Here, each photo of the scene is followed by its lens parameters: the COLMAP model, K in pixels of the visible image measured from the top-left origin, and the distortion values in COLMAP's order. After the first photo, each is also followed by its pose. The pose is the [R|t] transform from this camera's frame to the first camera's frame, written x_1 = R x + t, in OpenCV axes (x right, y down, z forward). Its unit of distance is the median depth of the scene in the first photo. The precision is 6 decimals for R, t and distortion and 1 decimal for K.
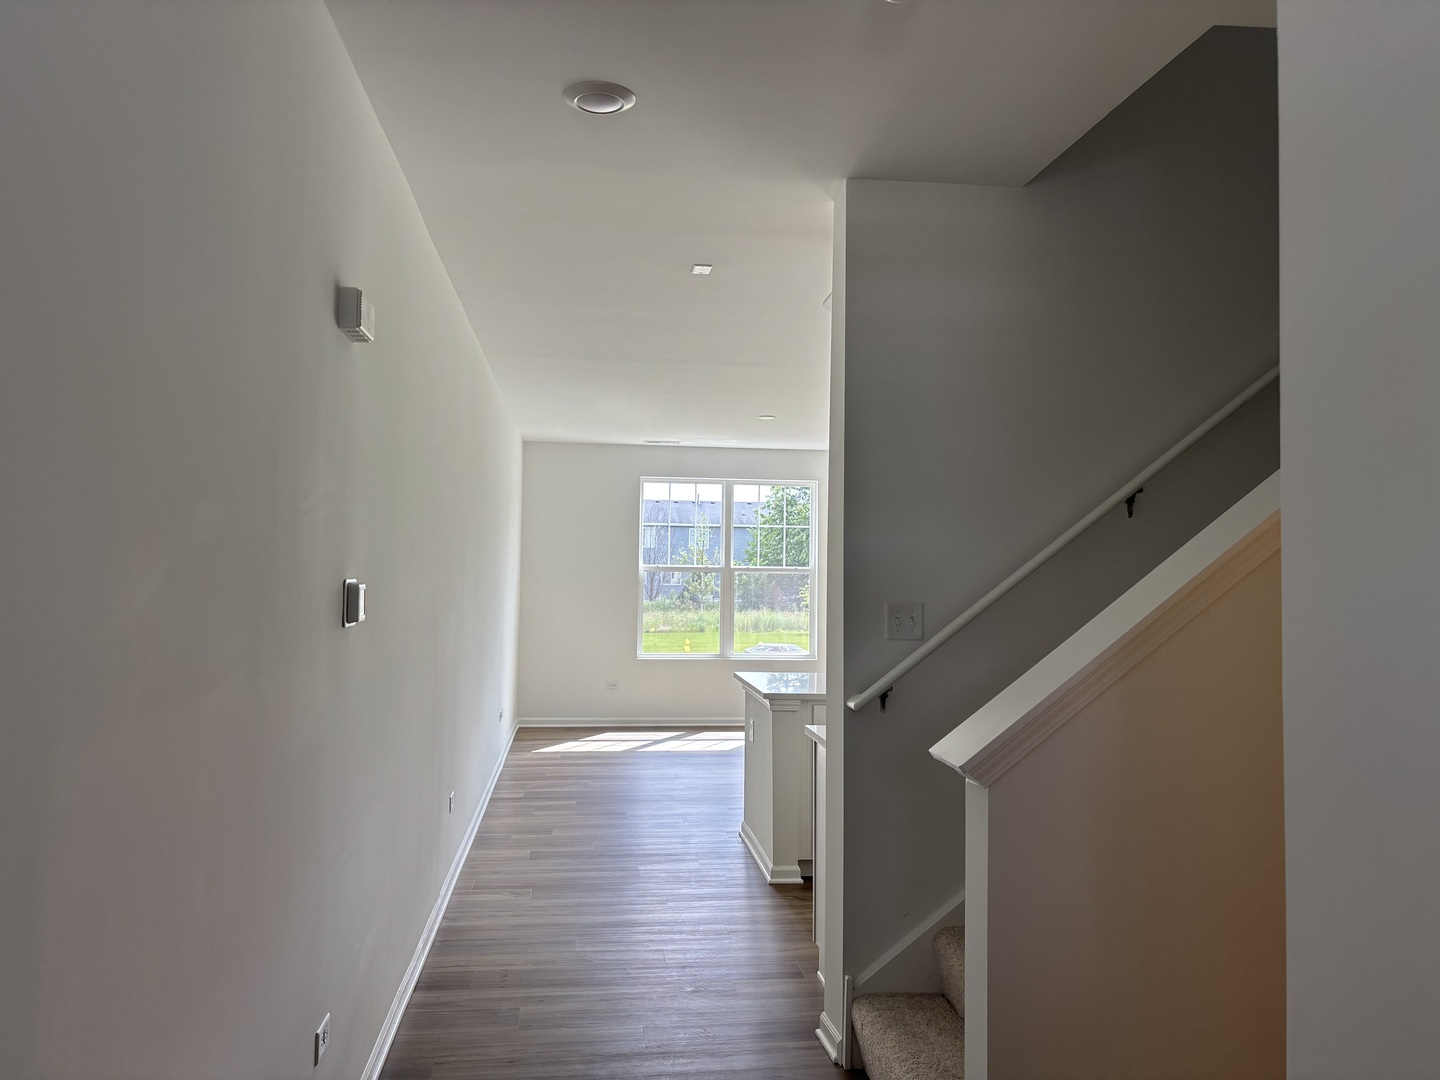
lens RADIAL K [[1032.1, 0, 720.0], [0, 1032.1, 540.0], [0, 0, 1]] dist [-0.008642, -0.003672]
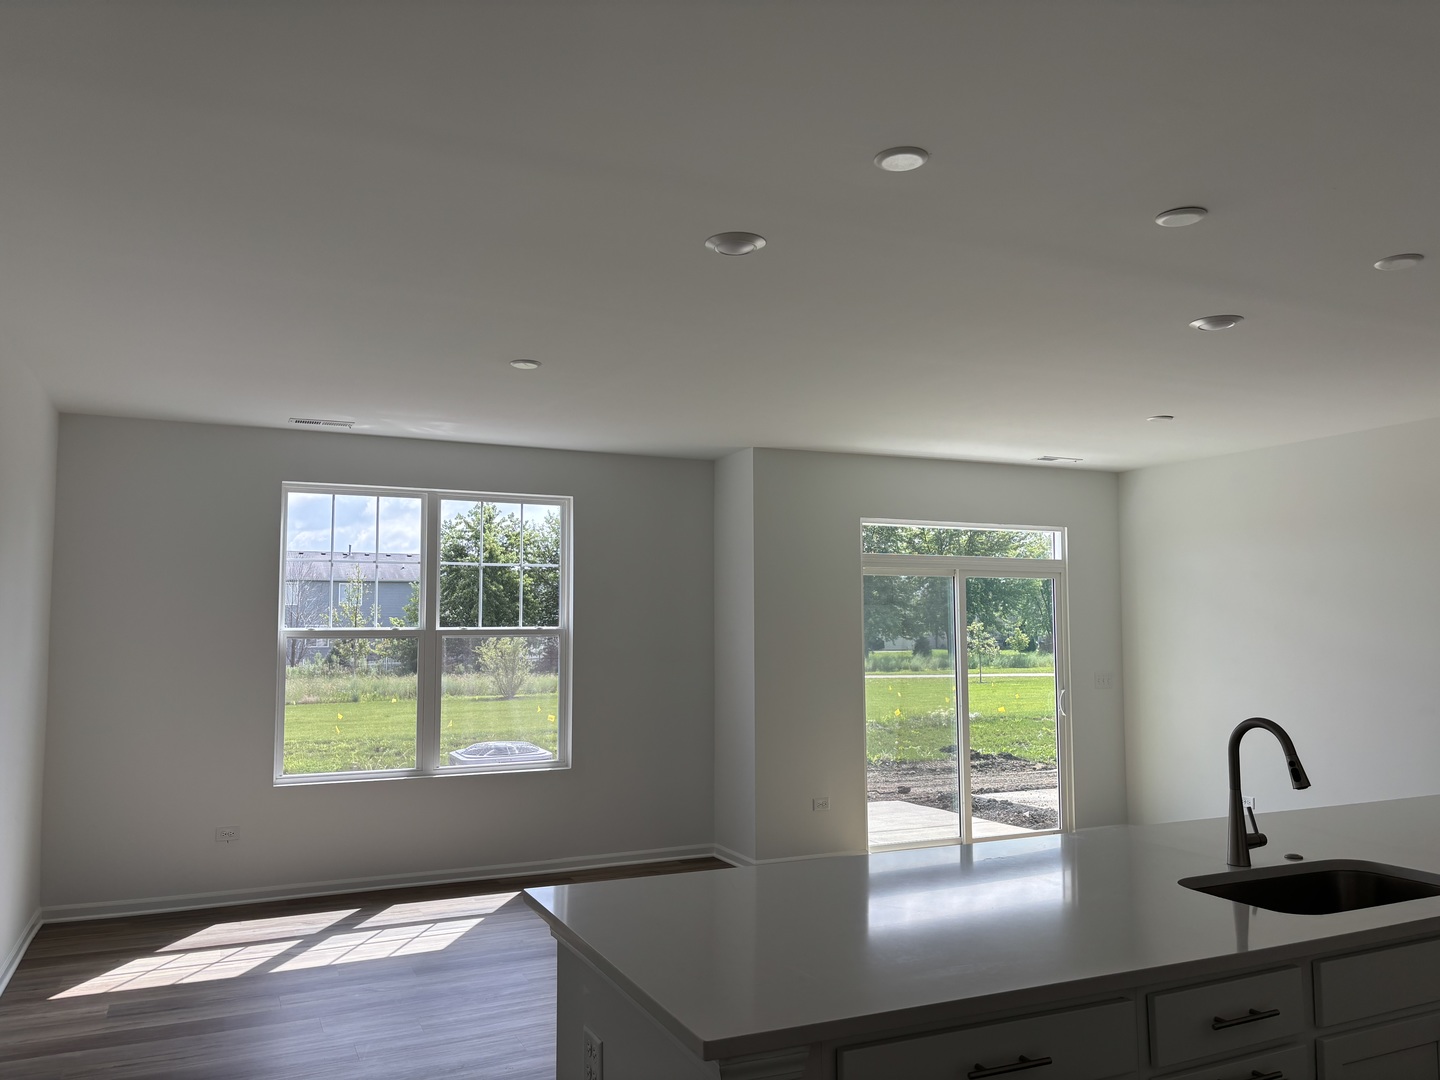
lens RADIAL K [[1032.1, 0, 720.0], [0, 1032.1, 540.0], [0, 0, 1]] dist [-0.008642, -0.003672]
pose [[0.947233, 0.005253, 0.320503, -0.026030], [0.011857, 0.998607, -0.051410, 0.006282], [-0.320326, 0.052498, 0.945852, 0.334483]]
